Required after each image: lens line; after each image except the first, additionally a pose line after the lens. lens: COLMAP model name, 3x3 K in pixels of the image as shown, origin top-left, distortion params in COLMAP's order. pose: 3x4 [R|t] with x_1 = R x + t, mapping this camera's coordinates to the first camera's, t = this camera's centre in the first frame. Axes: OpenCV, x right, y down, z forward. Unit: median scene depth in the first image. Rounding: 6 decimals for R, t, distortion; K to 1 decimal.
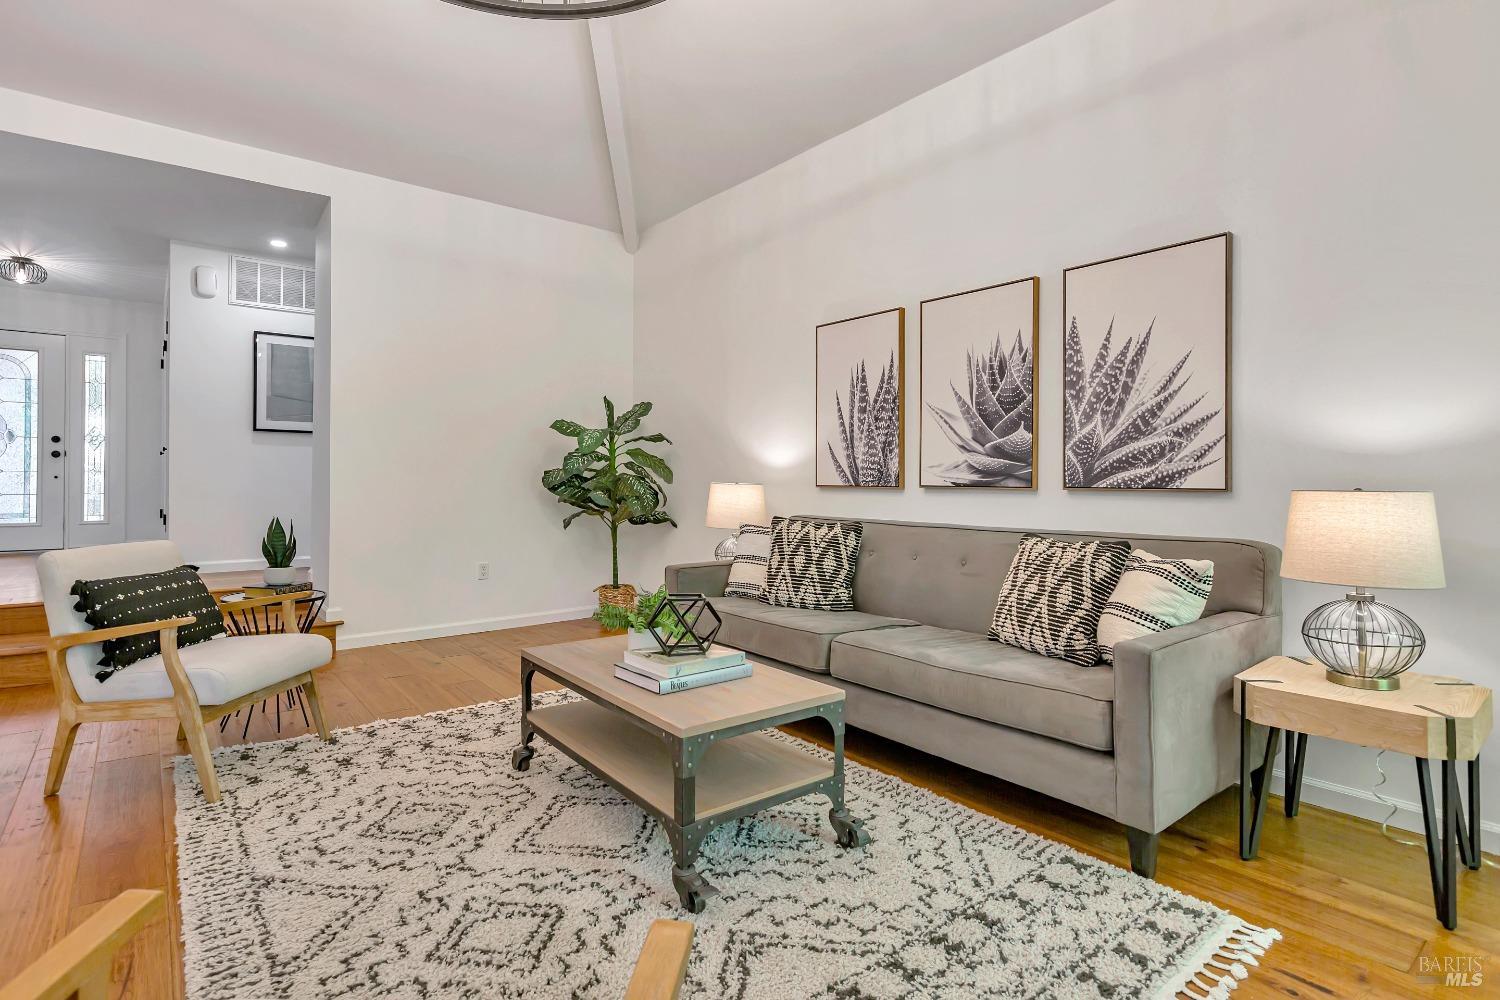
lens RADIAL K [[762.8, 0, 751.0], [0, 762.8, 483.3], [0, 0, 1]] dist [0.002182, 0.000110]
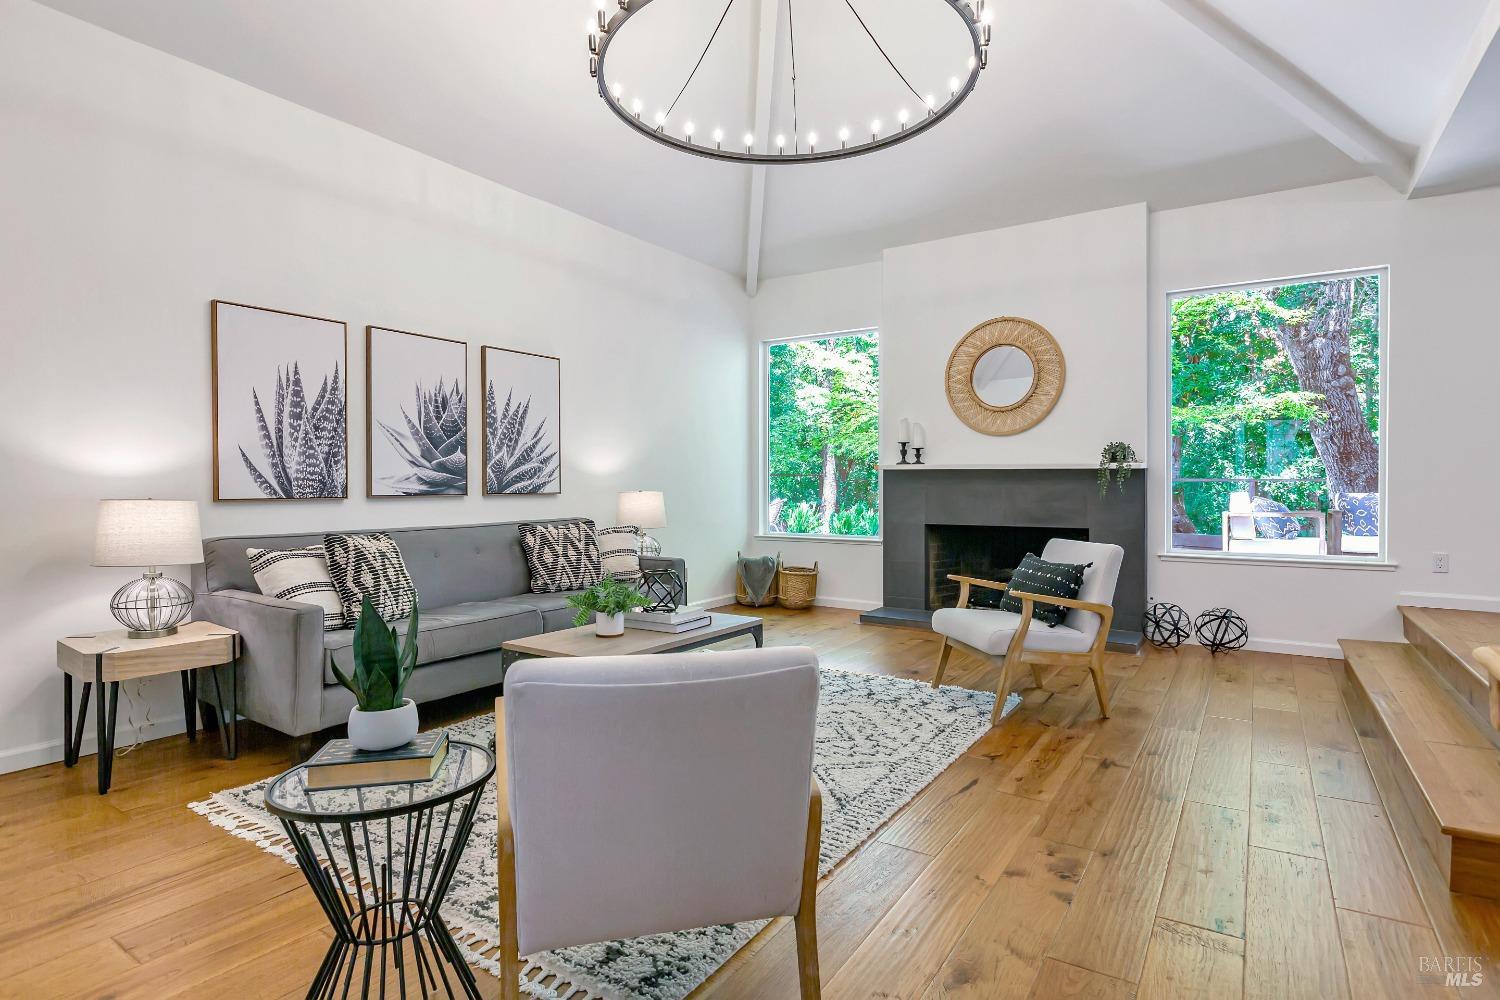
lens RADIAL K [[769.0, 0, 745.1], [0, 769.0, 487.3], [0, 0, 1]] dist [0.003170, 0.000596]
pose [[-0.301152, -0.015917, 0.953443, -1.082418], [-0.001015, 0.999865, 0.016371, -0.030126], [-0.953576, 0.003962, -0.301127, 0.907822]]
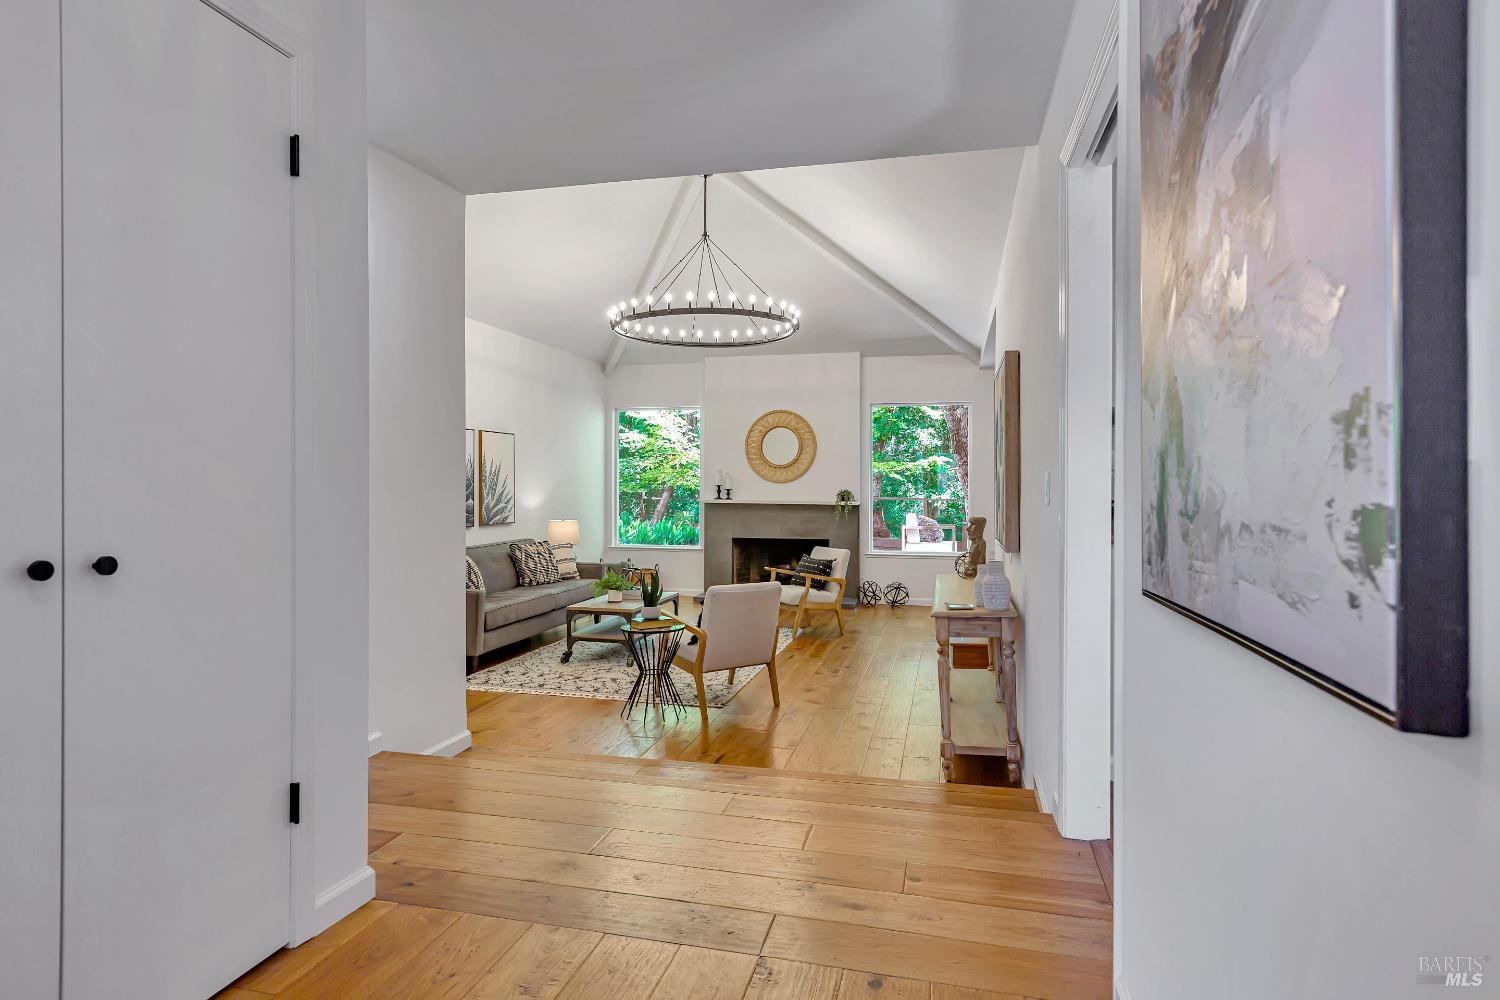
lens RADIAL K [[809.7, 0, 749.8], [0, 809.7, 484.7], [0, 0, 1]] dist [-0.002477, -0.000278]
pose [[-0.610149, -0.010404, 0.792218, -1.881864], [-0.008930, 0.999941, 0.006254, -0.129391], [-0.792236, -0.003258, -0.610206, 1.729373]]
